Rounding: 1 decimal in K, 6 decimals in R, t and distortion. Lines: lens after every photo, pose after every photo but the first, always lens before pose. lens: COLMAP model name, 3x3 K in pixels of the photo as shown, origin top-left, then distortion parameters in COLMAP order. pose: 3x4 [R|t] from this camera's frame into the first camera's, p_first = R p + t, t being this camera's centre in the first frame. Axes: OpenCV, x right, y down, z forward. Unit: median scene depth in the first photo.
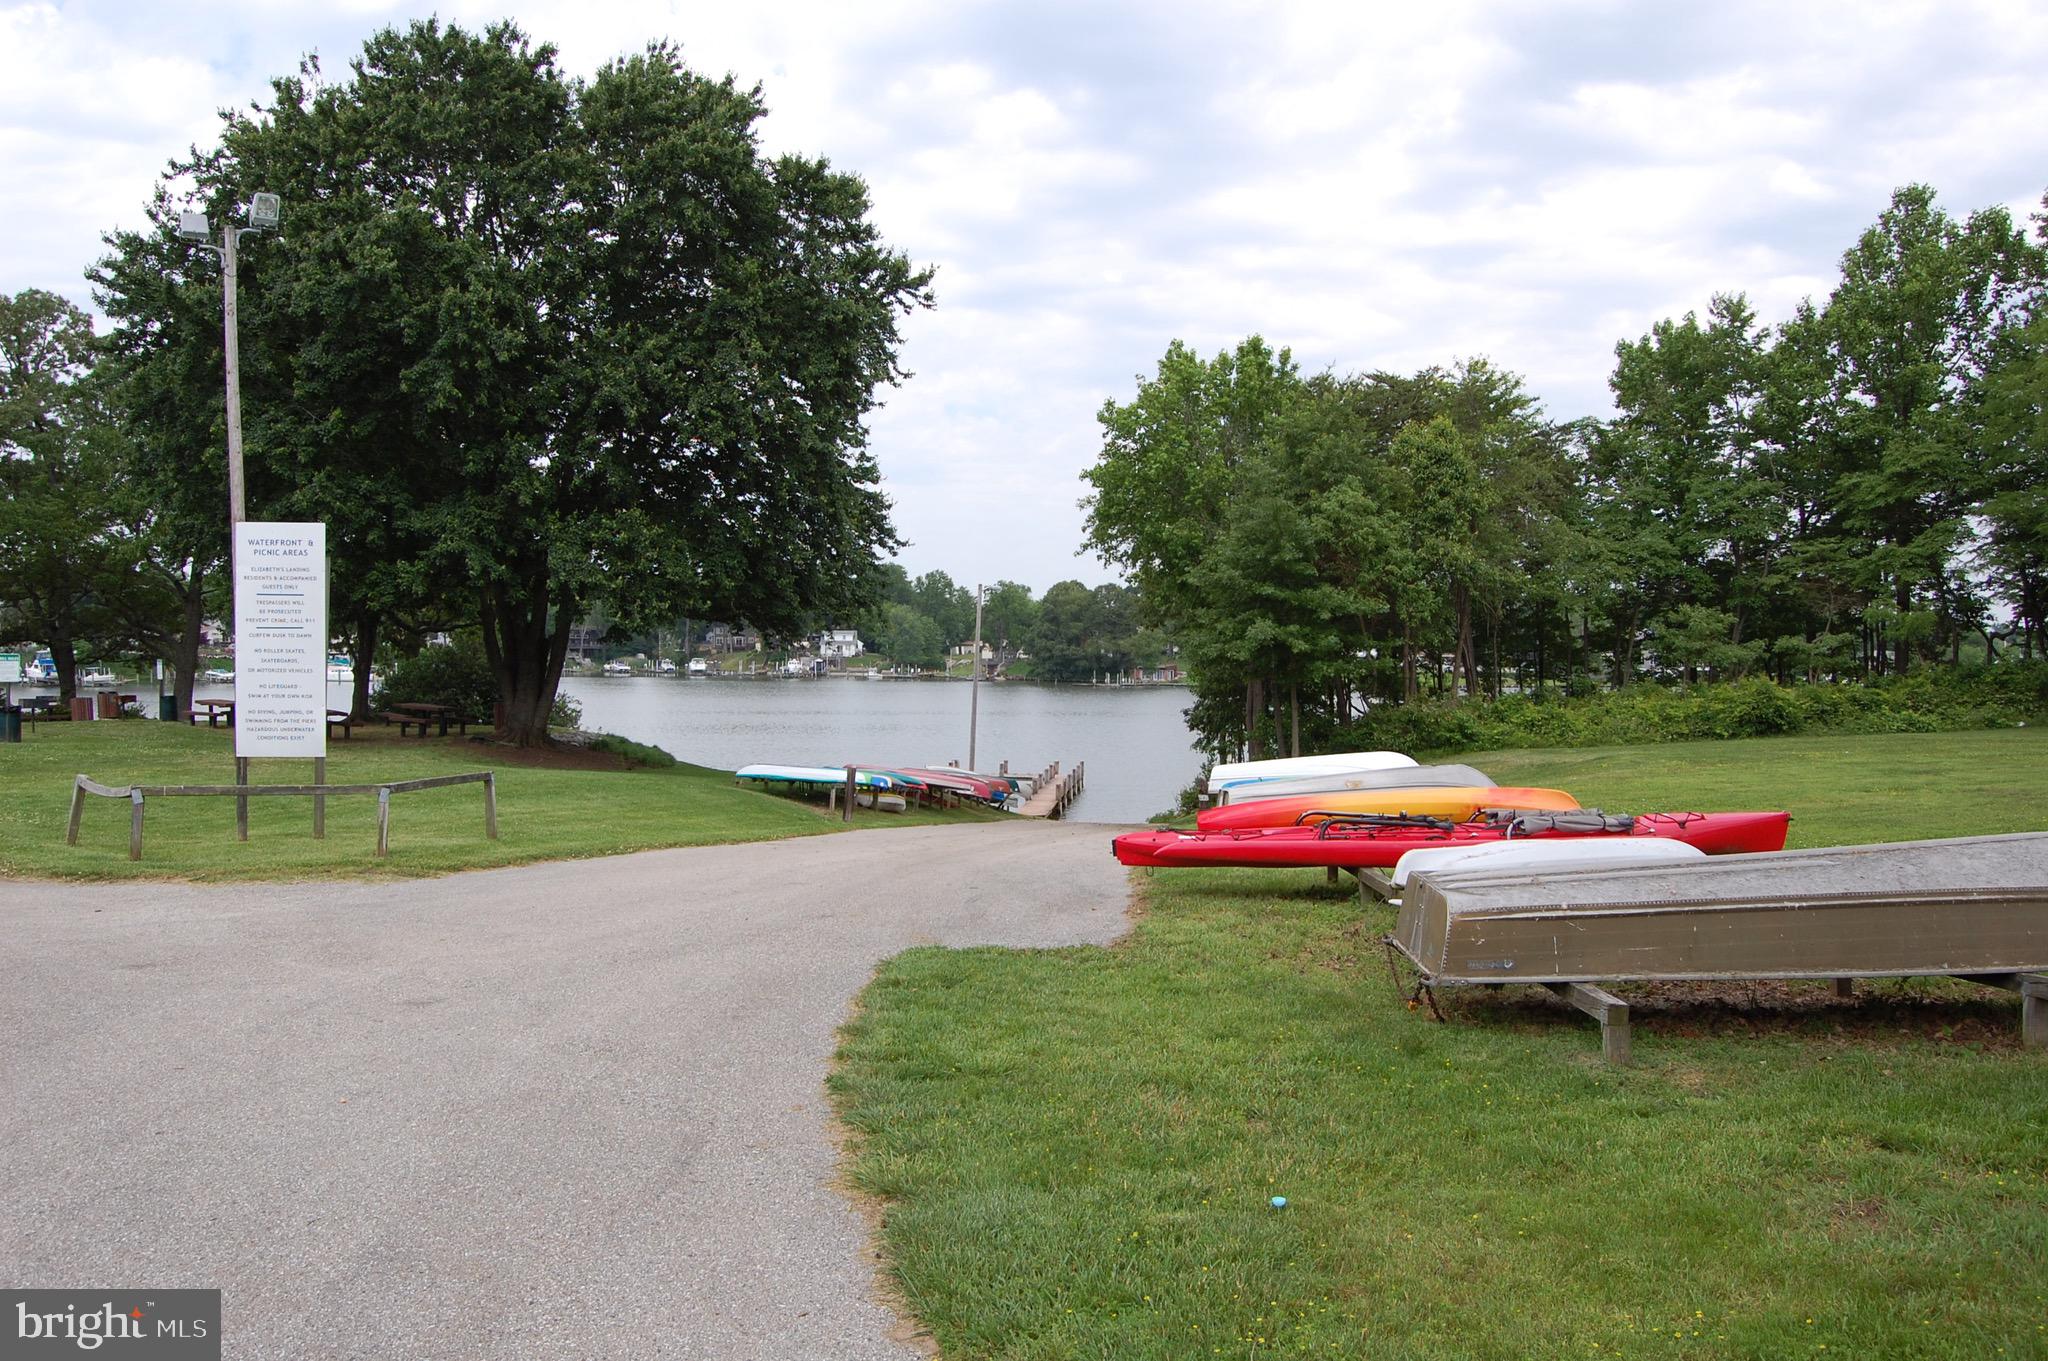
lens RADIAL K [[1602.6, 0, 1027.0], [0, 1602.6, 676.3], [0, 0, 1]] dist [-0.099466, 0.039742]
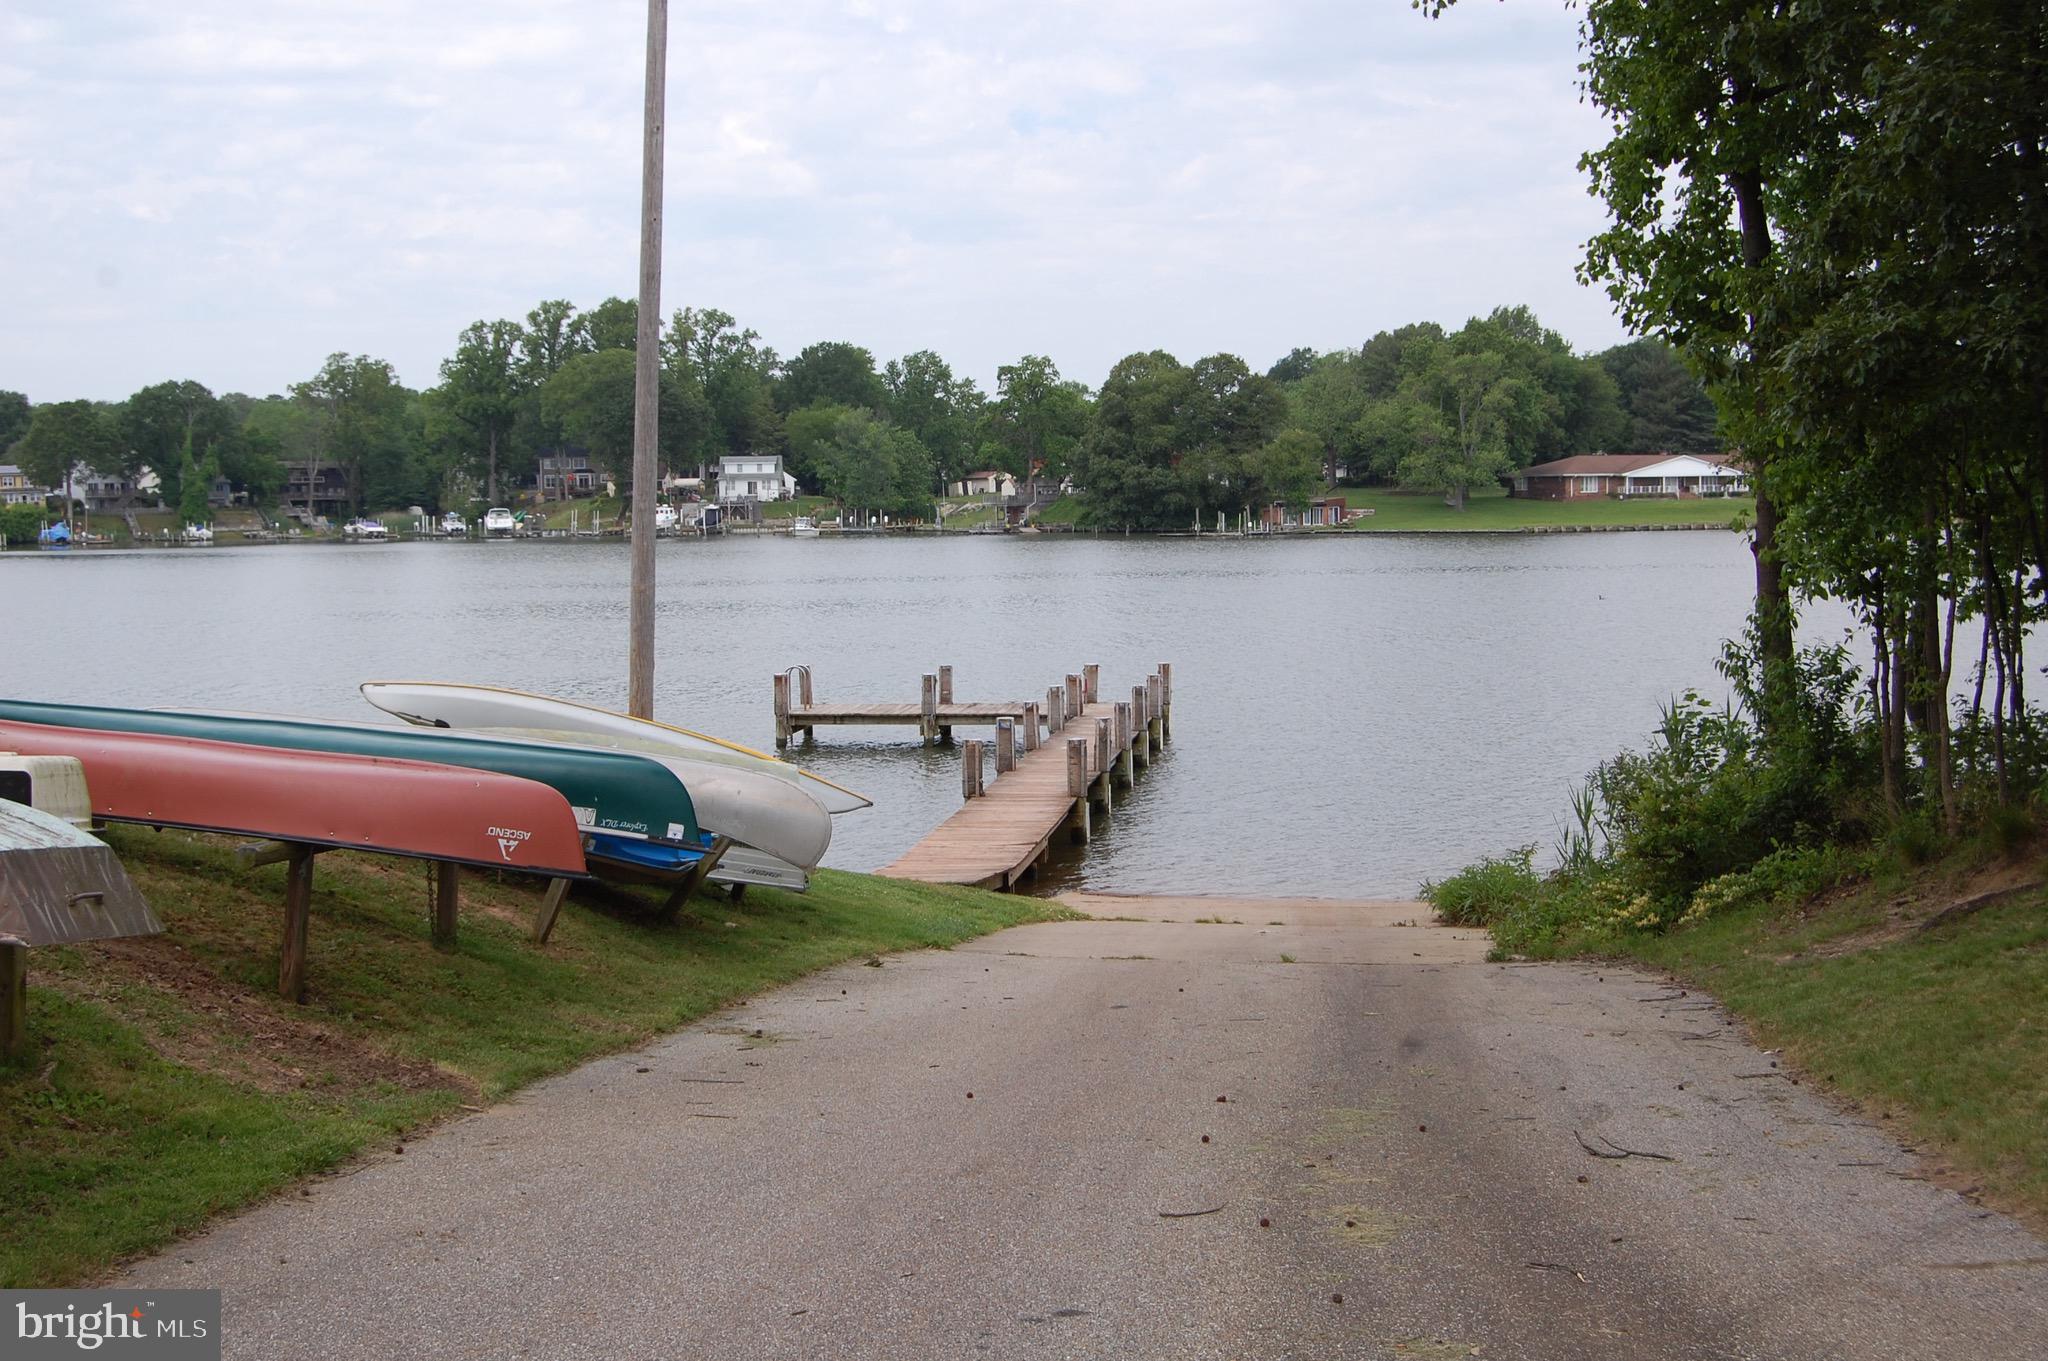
lens RADIAL K [[2487.4, 0, 1026.3], [0, 2487.4, 682.6], [0, 0, 1]] dist [-0.051161, 0.000000]
pose [[0.999368, -0.021551, -0.028258, 0.056736], [0.023069, 0.998247, 0.054507, 0.072460], [0.027034, -0.055125, 0.998113, 1.266738]]
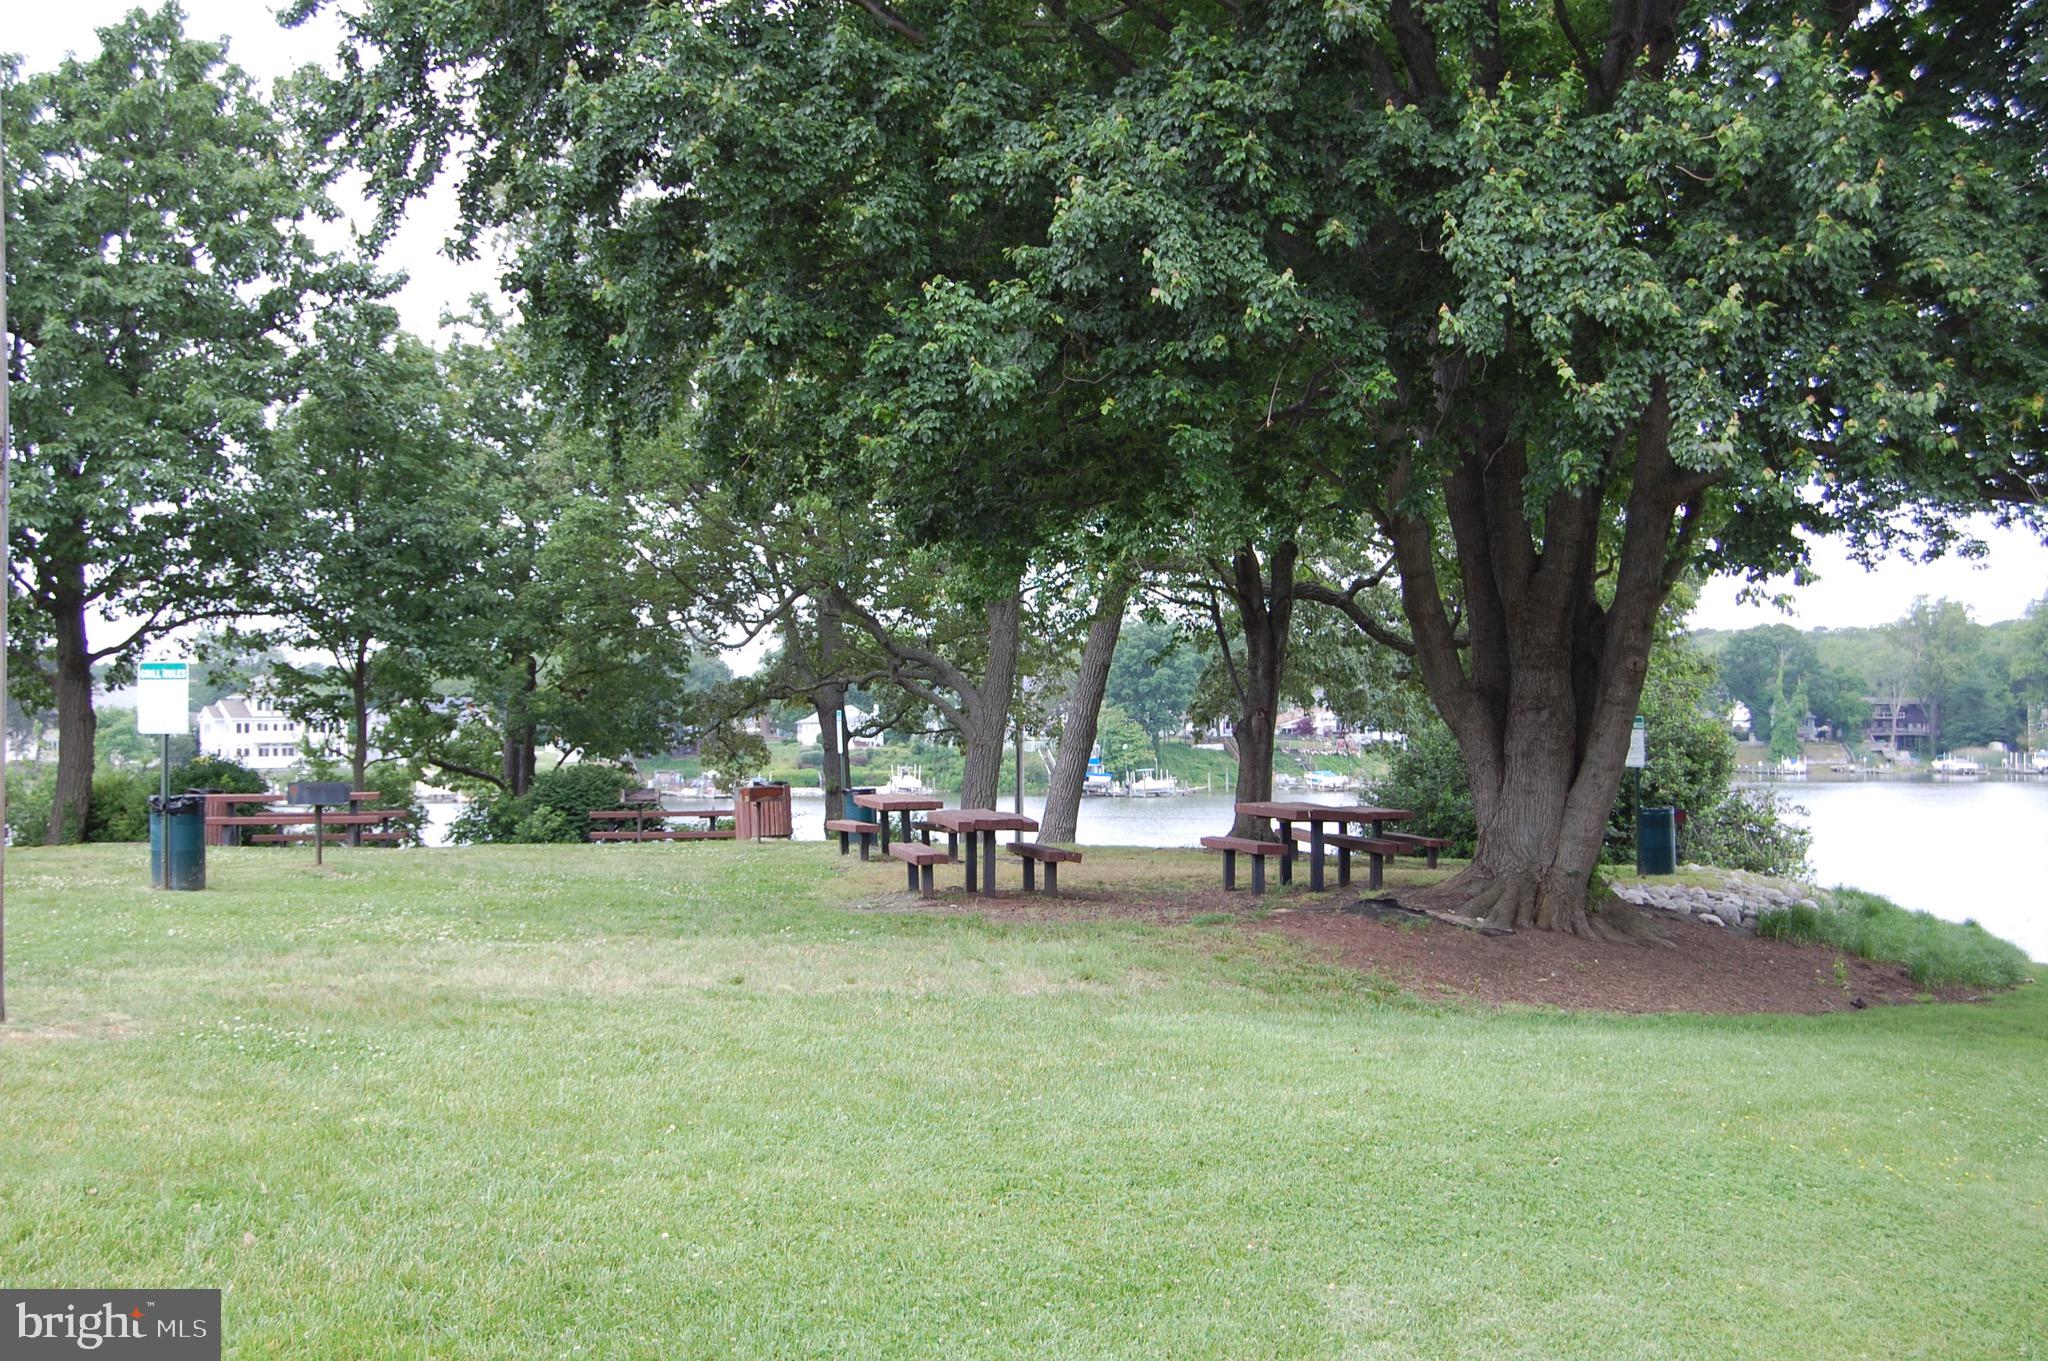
lens RADIAL K [[2487.4, 0, 1023.5], [0, 2487.4, 683.9], [0, 0, 1]] dist [-0.051161, 0.000000]
pose [[0.816589, -0.025301, -0.576665, -0.111601], [0.001723, 0.999141, -0.041397, 0.016089], [0.577217, 0.032811, 0.815931, 0.564264]]
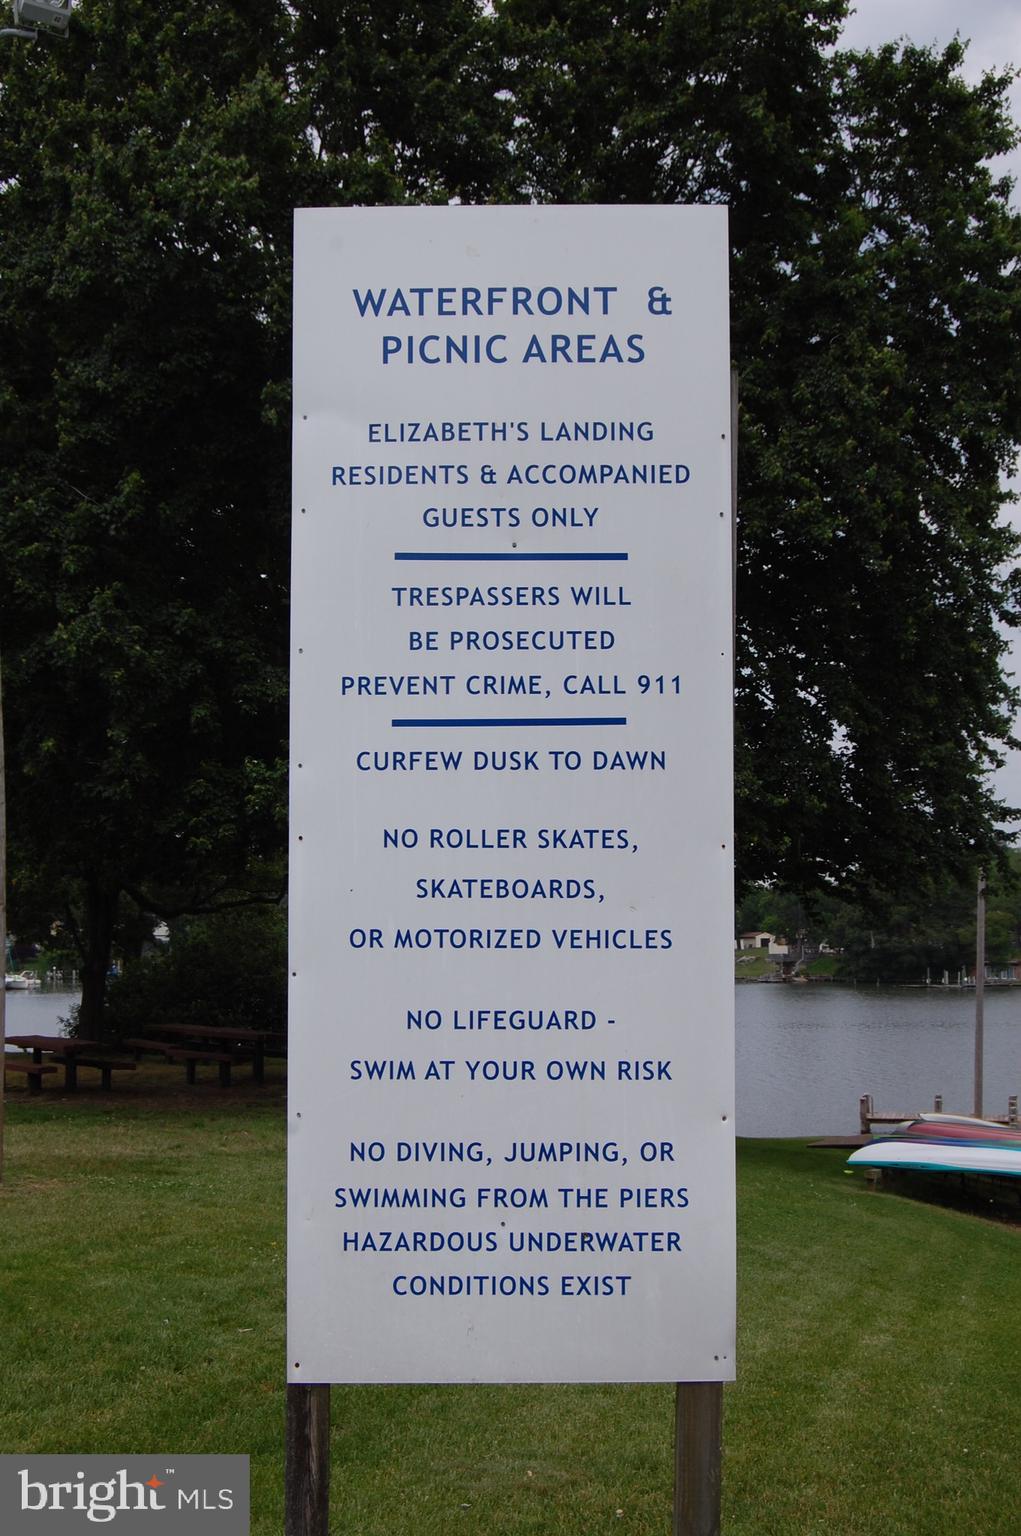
lens RADIAL K [[1945.8, 0, 515.3], [0, 1945.8, 778.5], [0, 0, 1]] dist [-0.047129, 0.000000]
pose [[0.989890, -0.022515, -0.140038, -0.193916], [0.008105, 0.994686, -0.102633, 0.000593], [0.141604, 0.100460, 0.984813, 0.333837]]
